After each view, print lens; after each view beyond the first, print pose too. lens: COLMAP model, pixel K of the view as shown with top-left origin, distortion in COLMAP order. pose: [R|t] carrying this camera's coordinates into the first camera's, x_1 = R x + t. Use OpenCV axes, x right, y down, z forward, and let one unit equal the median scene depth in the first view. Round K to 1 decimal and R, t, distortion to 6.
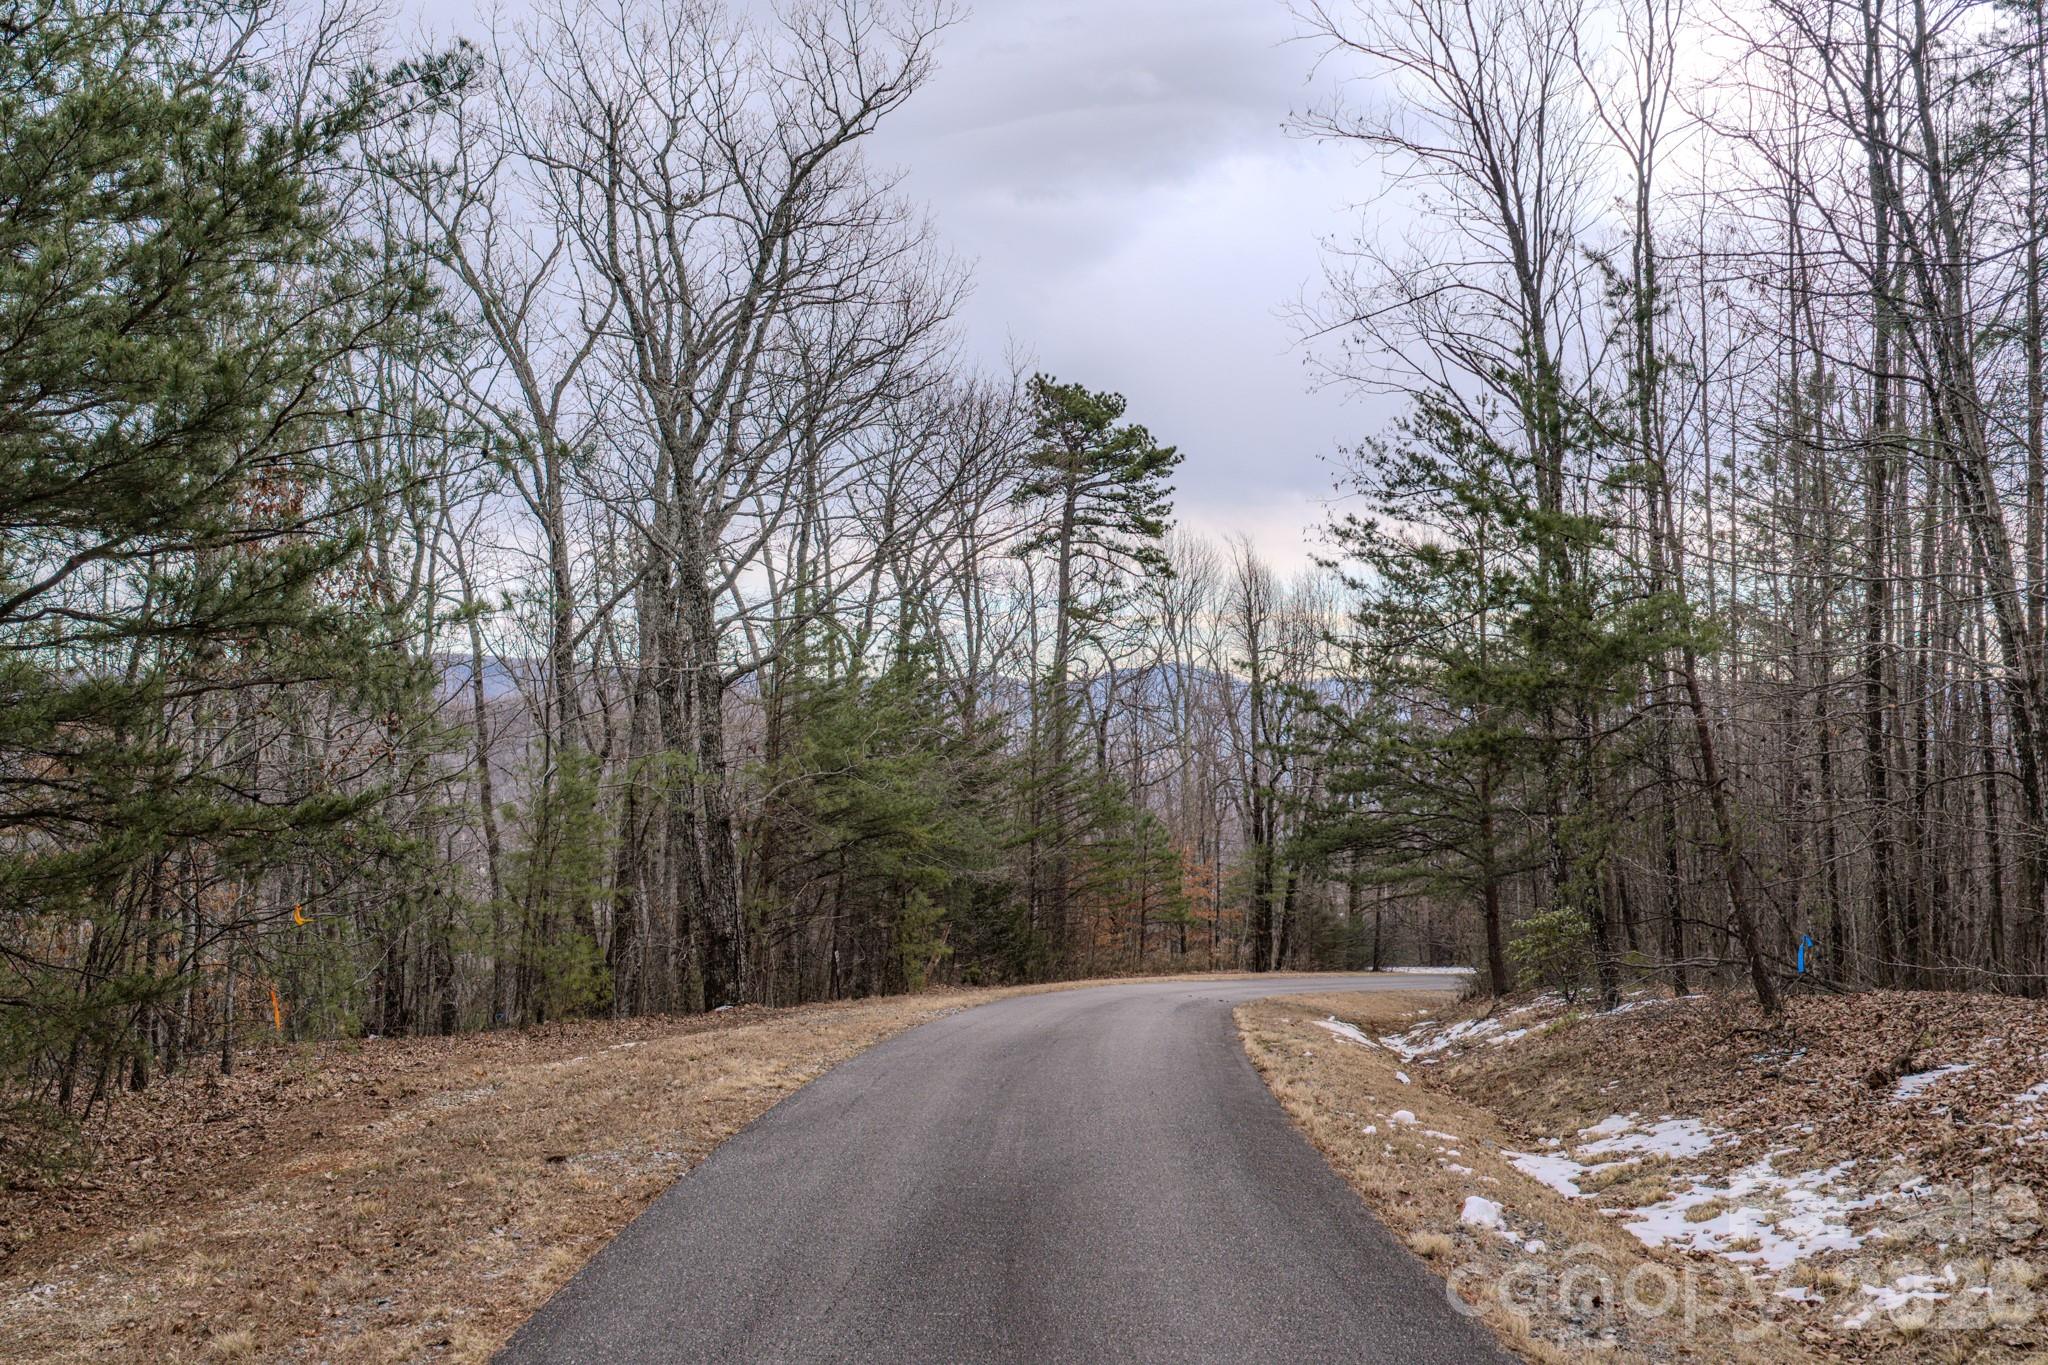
lens RADIAL K [[1739.3, 0, 1033.7], [0, 1739.3, 680.8], [0, 0, 1]] dist [0.028141, -0.041719]
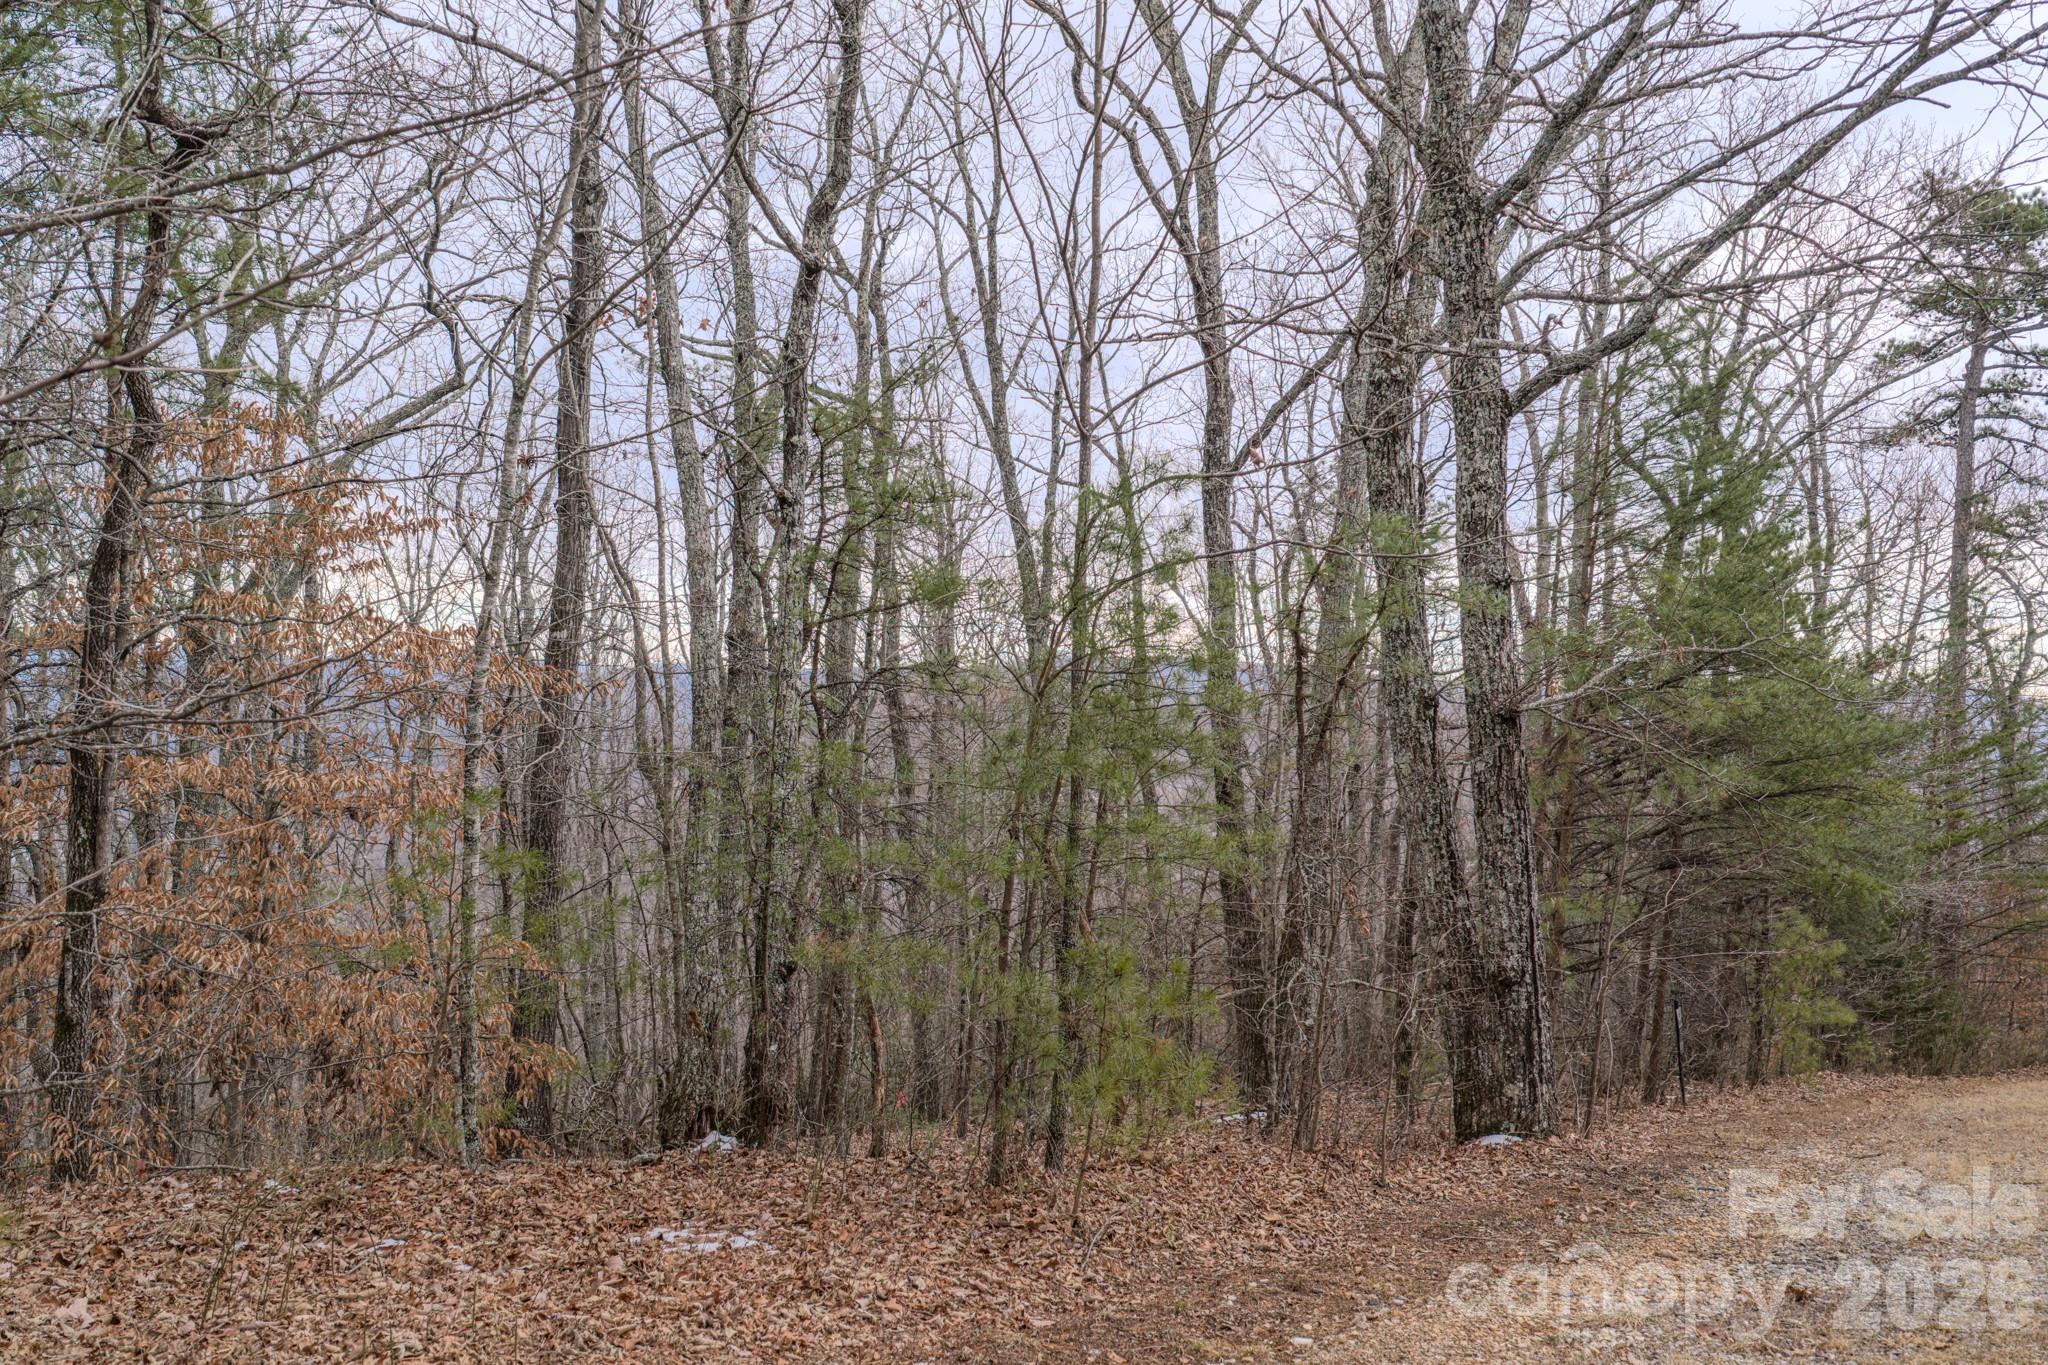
lens RADIAL K [[1739.3, 0, 1033.7], [0, 1739.3, 680.8], [0, 0, 1]] dist [0.028141, -0.041719]
pose [[0.920220, 0.020590, -0.390859, -0.085904], [-0.022105, 0.999755, 0.000623, 0.055426], [0.390776, 0.008067, 0.920450, 0.405679]]
